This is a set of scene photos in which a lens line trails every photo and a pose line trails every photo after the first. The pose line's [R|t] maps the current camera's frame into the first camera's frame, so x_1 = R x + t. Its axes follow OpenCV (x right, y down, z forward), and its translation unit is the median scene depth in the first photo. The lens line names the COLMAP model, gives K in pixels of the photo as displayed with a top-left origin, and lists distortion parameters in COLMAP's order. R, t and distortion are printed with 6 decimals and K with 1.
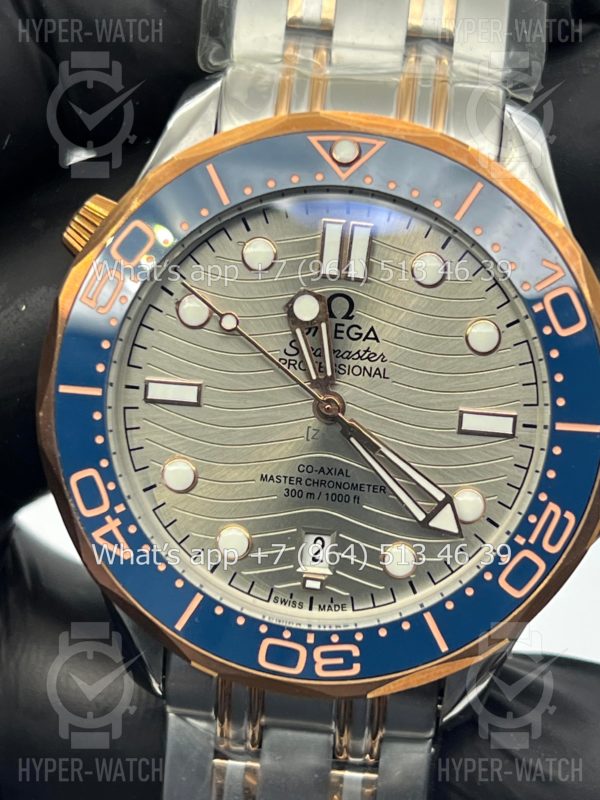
lens RADIAL K [[1788.5, 0, 300.0], [0, 1788.5, 400.0], [0, 0, 1]] dist [0.084769, 0.273312]
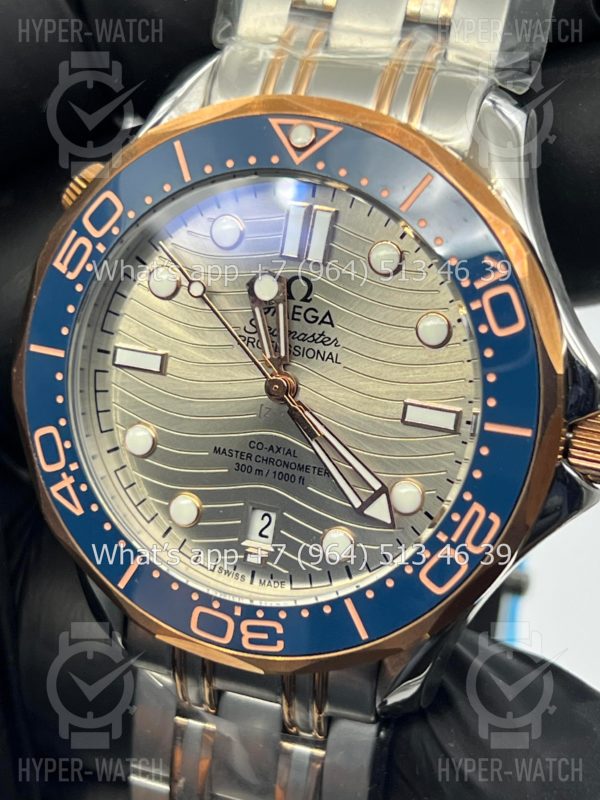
lens RADIAL K [[1788.5, 0, 300.0], [0, 1788.5, 400.0], [0, 0, 1]] dist [0.084769, 0.273312]
pose [[0.967822, 0.087531, -0.235920, 0.267926], [-0.080940, 0.996013, 0.037500, -0.027752], [0.238262, -0.017198, 0.971049, 0.018320]]
